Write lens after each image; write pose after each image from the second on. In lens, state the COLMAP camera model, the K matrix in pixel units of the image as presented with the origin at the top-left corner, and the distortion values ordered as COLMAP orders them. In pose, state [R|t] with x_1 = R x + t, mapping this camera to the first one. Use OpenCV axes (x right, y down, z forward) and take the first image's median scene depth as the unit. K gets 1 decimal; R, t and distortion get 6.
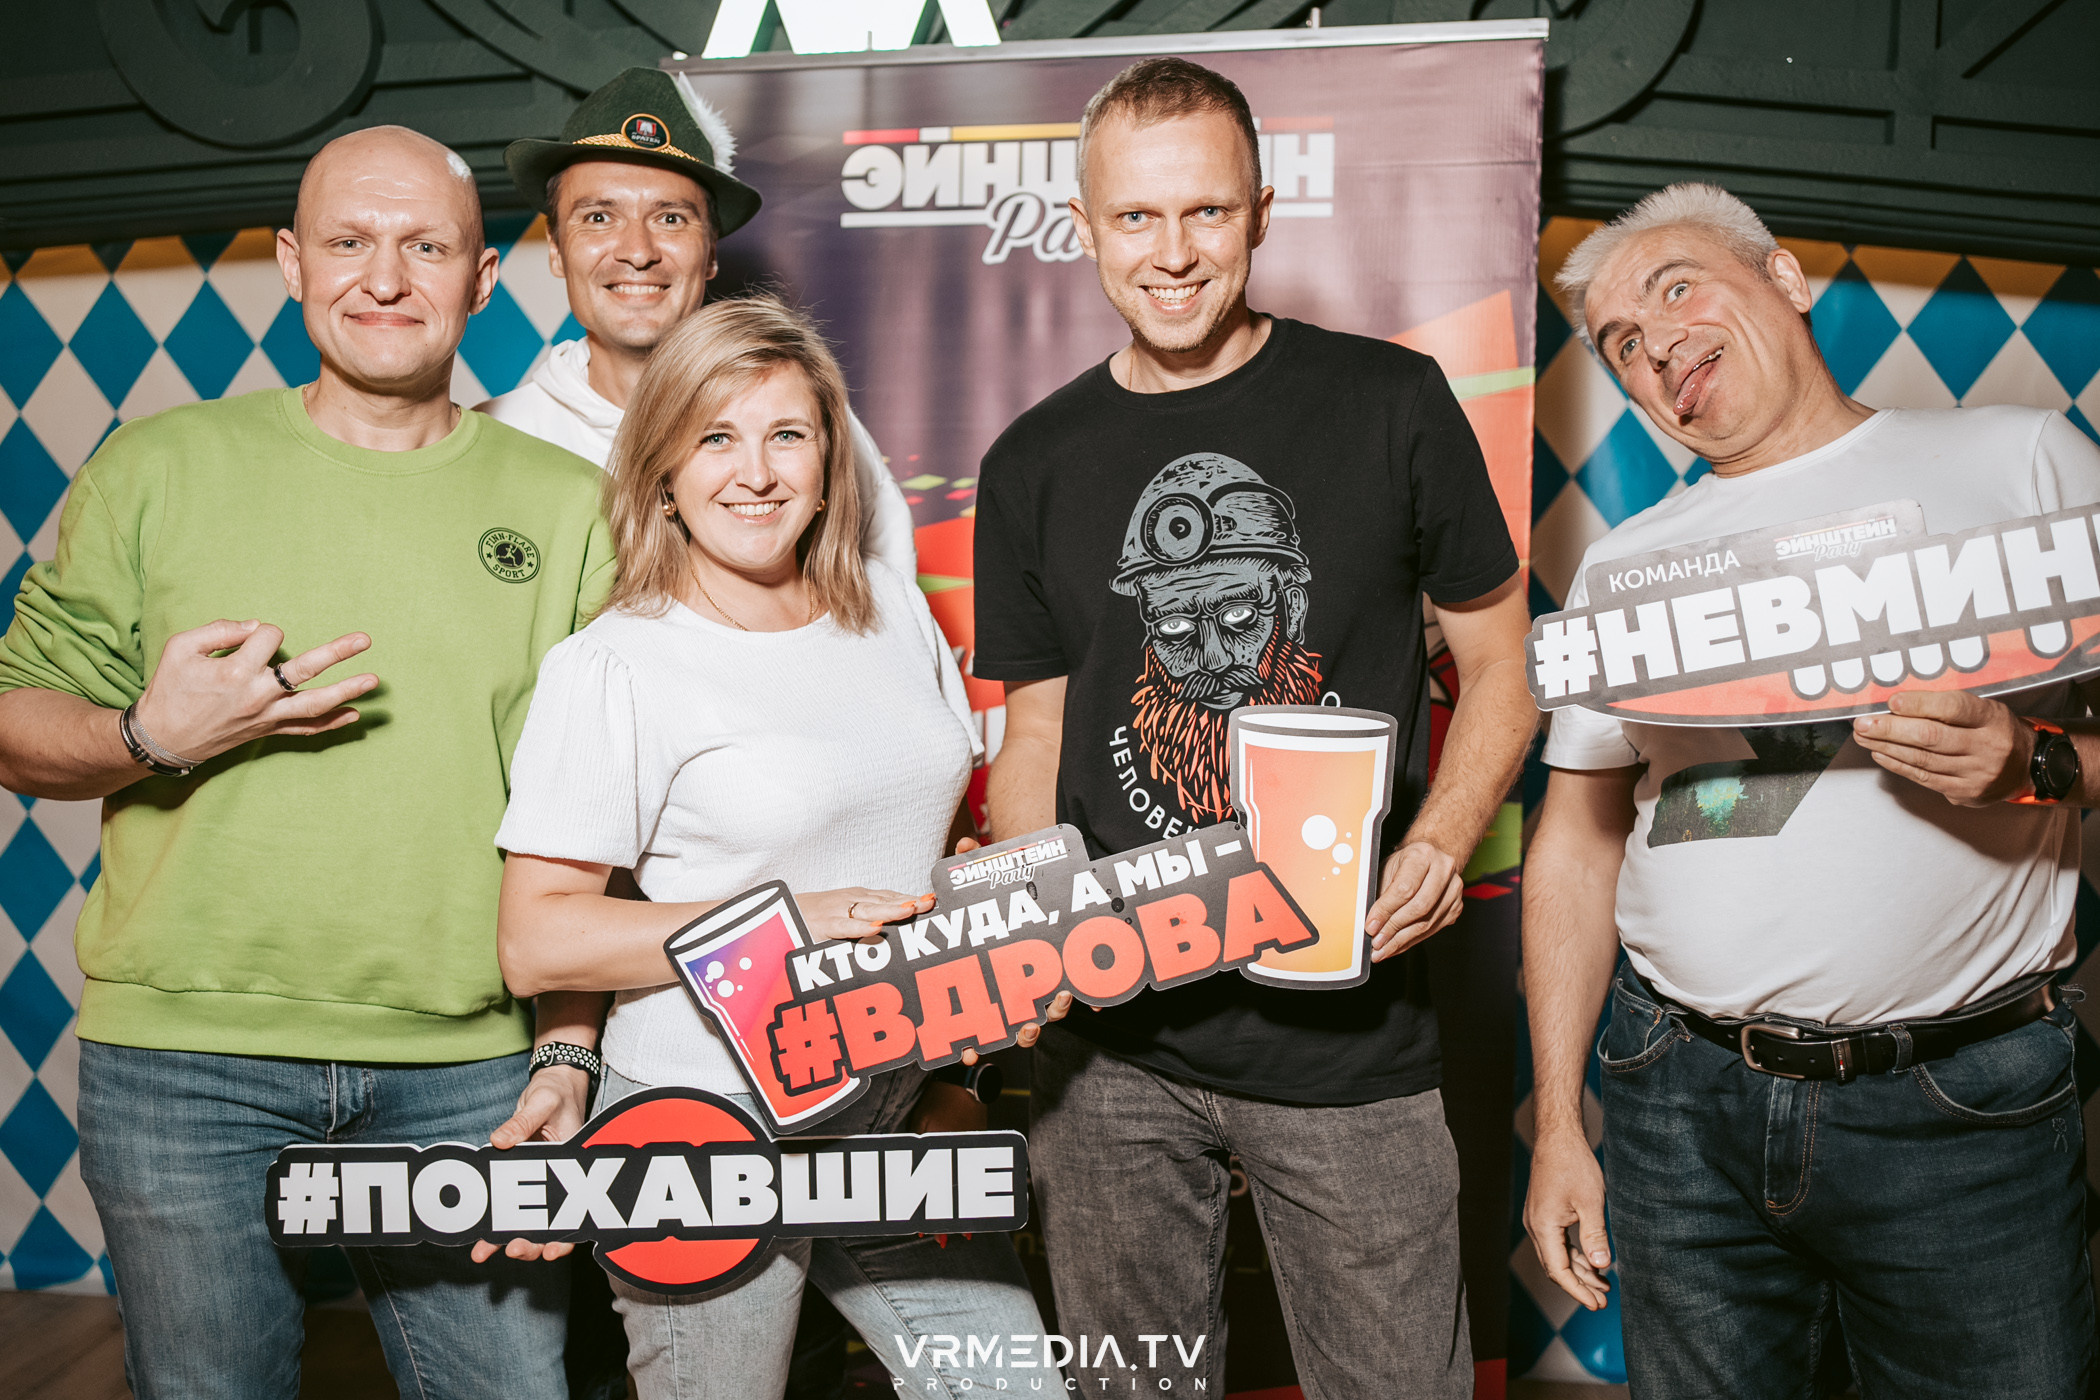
lens RADIAL K [[2286.7, 0, 1024.9], [0, 2286.7, 683.9], [0, 0, 1]] dist [0.017885, 0.000000]
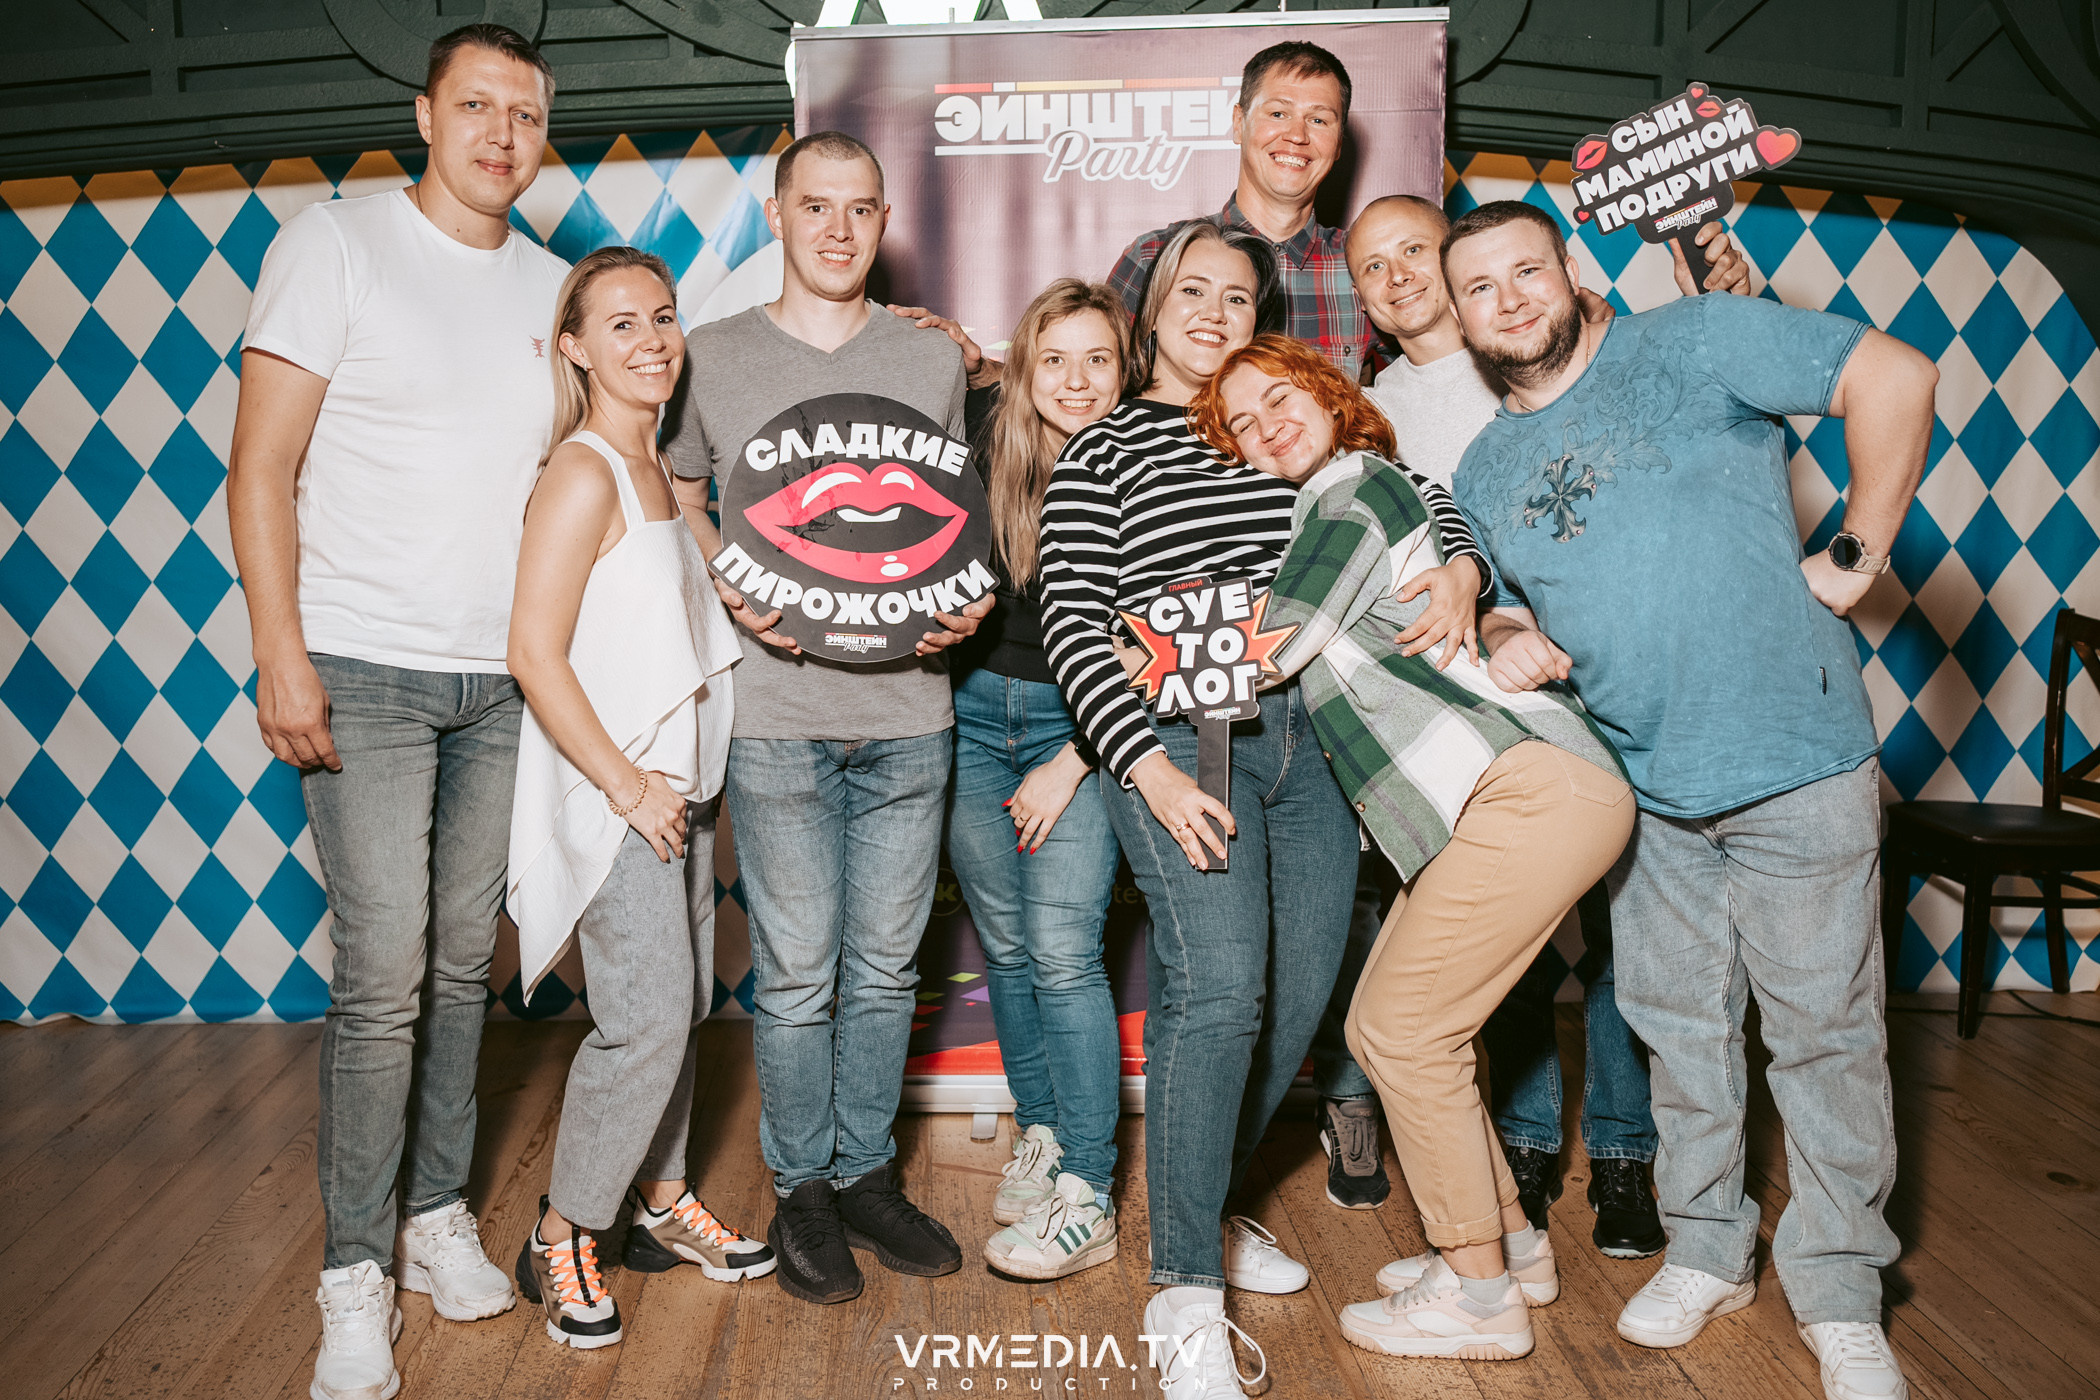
lens RADIAL K [[2286.7, 0, 1042.0], [0, 2286.7, 709.8], [0, 0, 1]] dist [0.017885, 0.000000]
pose [[0.984847, -0.037558, 0.169308, -0.260288], [0.029011, 0.998190, 0.052675, 0.058589], [-0.170980, -0.046965, 0.984155, -0.360308]]
